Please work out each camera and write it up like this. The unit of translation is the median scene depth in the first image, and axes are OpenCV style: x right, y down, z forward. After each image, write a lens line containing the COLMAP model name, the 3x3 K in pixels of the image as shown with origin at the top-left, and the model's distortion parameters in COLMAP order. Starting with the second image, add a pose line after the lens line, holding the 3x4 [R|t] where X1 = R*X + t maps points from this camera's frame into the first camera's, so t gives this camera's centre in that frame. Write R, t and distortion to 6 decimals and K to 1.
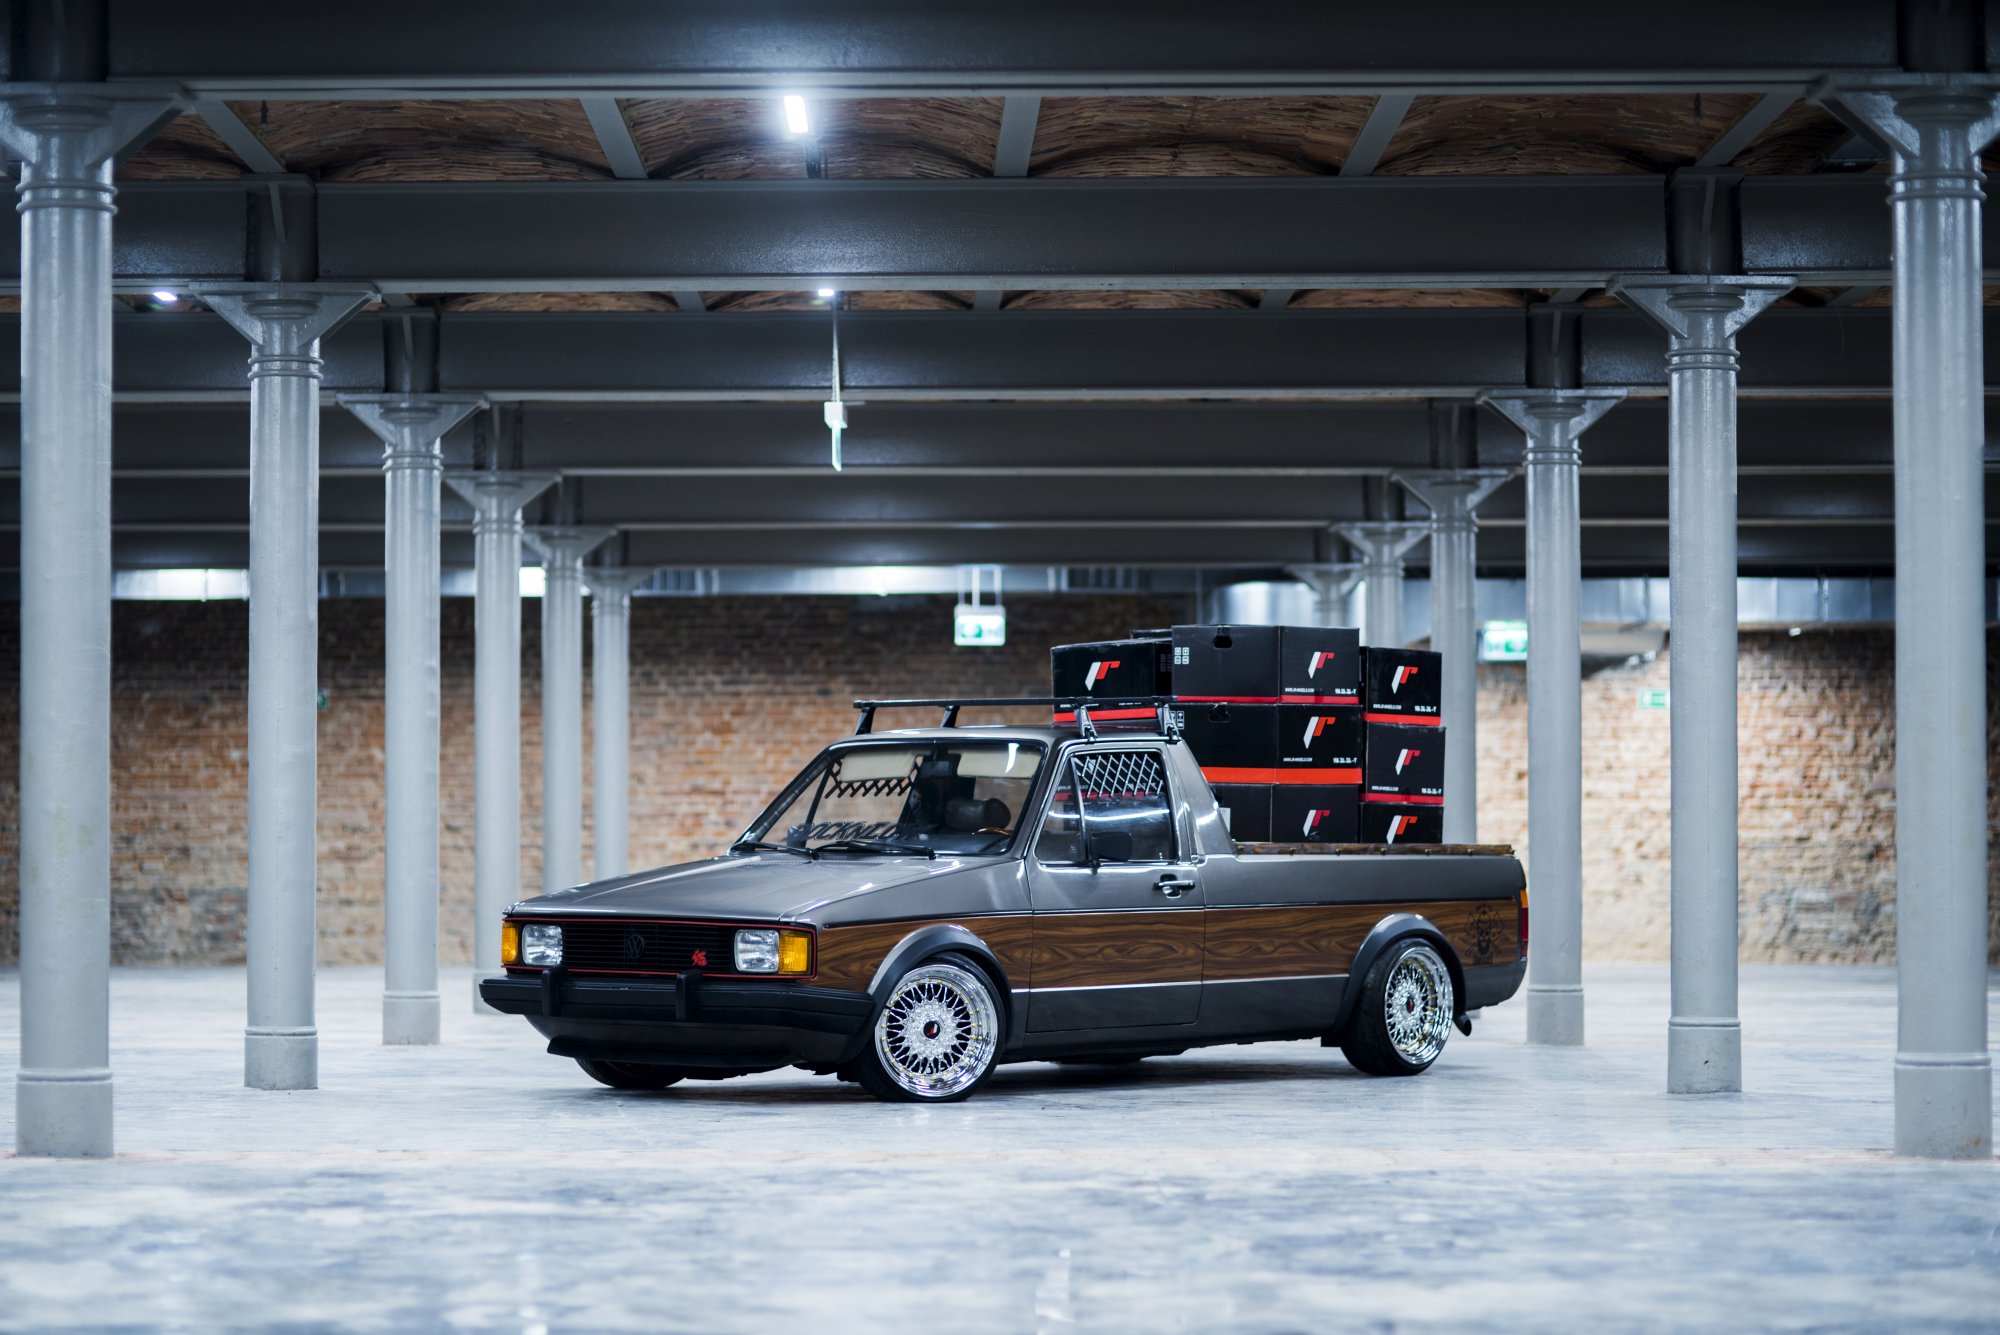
lens RADIAL K [[4792.6, 0, 1004.1], [0, 4792.6, 672.5], [0, 0, 1]] dist [-0.017133, 0.000000]
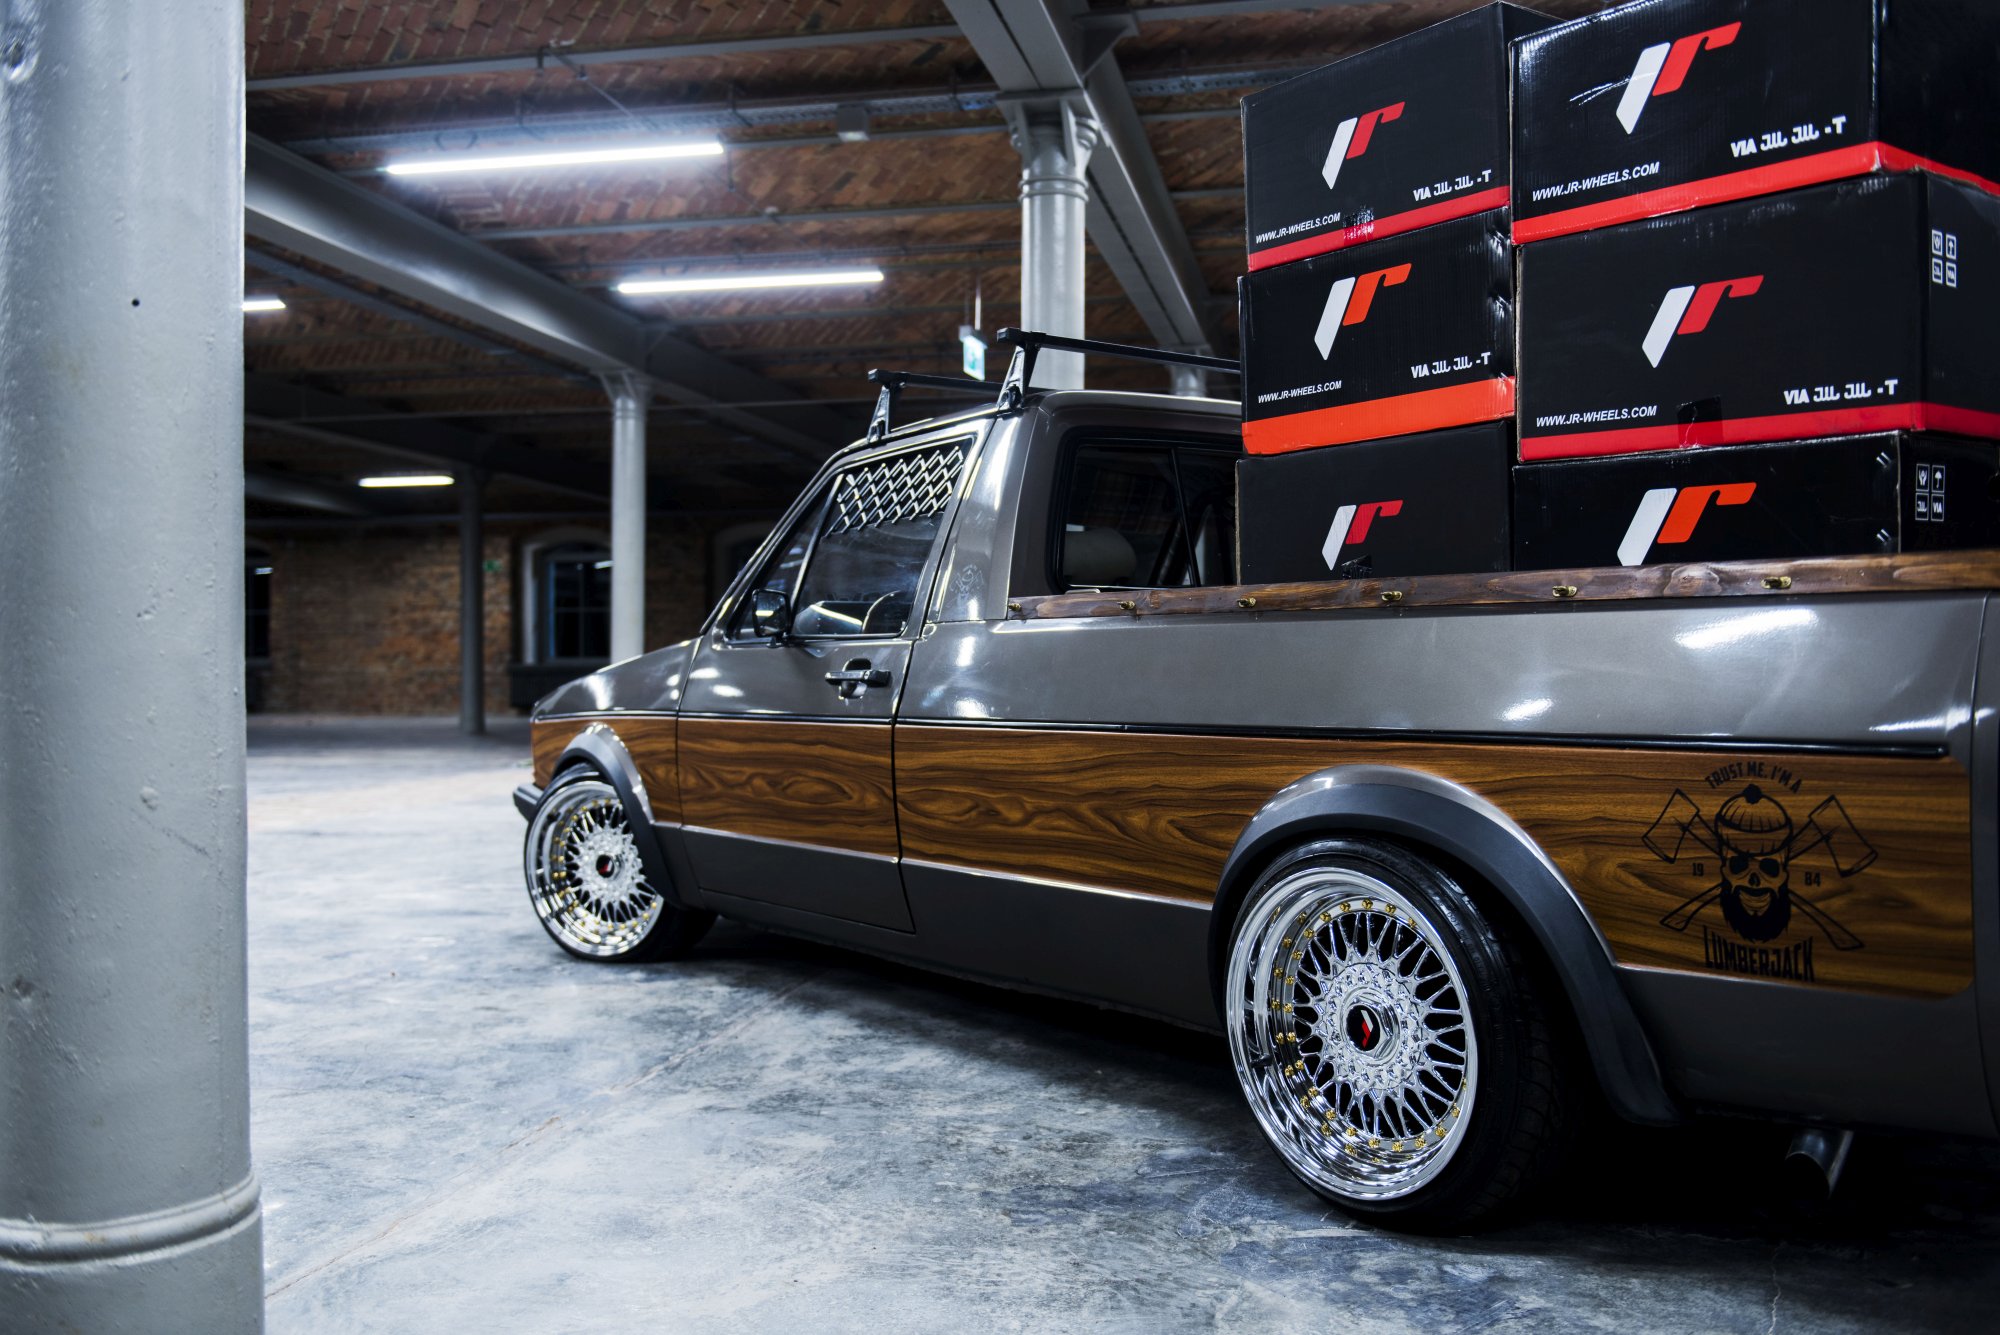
lens RADIAL K [[1712.7, 0, 1007.2], [0, 1712.7, 673.0], [0, 0, 1]] dist [-0.019099, -0.009504]
pose [[-0.222645, 0.006451, -0.974878, 0.213528], [0.038705, 0.999248, -0.002227, 0.042075], [0.974131, -0.038229, -0.222727, 0.996827]]
